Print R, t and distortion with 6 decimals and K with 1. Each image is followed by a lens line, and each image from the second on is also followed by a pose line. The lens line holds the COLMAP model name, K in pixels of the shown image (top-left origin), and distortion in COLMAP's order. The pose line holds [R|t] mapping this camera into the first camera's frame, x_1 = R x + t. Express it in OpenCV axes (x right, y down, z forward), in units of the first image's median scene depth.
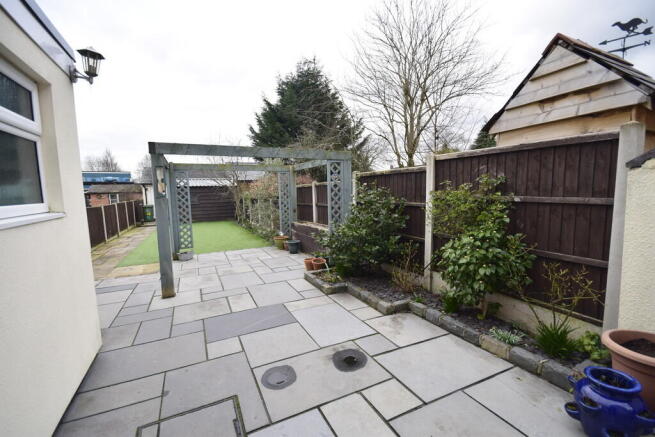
lens RADIAL K [[288.4, 0, 328.1], [0, 288.4, 218.9], [0, 0, 1]] dist [-0.002352, -0.001381]
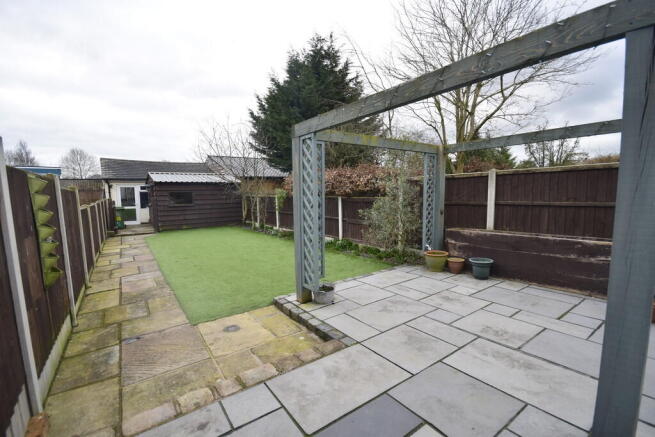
lens RADIAL K [[288.4, 0, 325.4], [0, 288.4, 220.5], [0, 0, 1]] dist [-0.002352, -0.001381]
pose [[0.984740, -0.007854, 0.173857, -0.236501], [0.009101, 0.999938, -0.006373, -0.003620], [-0.173797, 0.007858, 0.984750, 0.182700]]
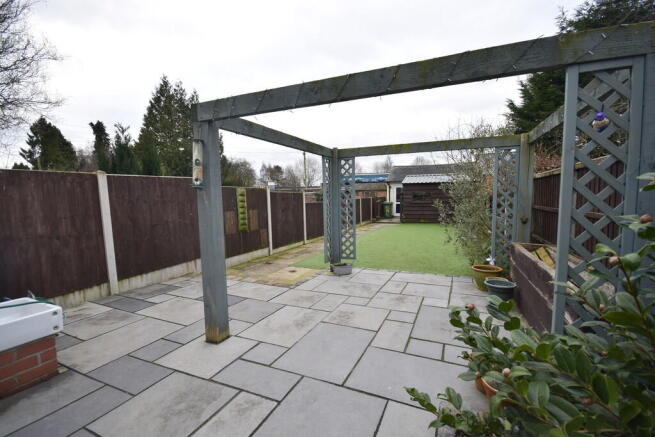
lens RADIAL K [[288.4, 0, 326.9], [0, 288.4, 216.5], [0, 0, 1]] dist [-0.002352, -0.001381]
pose [[0.638620, 0.068279, -0.766487, 0.024360], [-0.071584, 0.997008, 0.029172, -0.012525], [0.766185, 0.036238, 0.641597, 0.189489]]
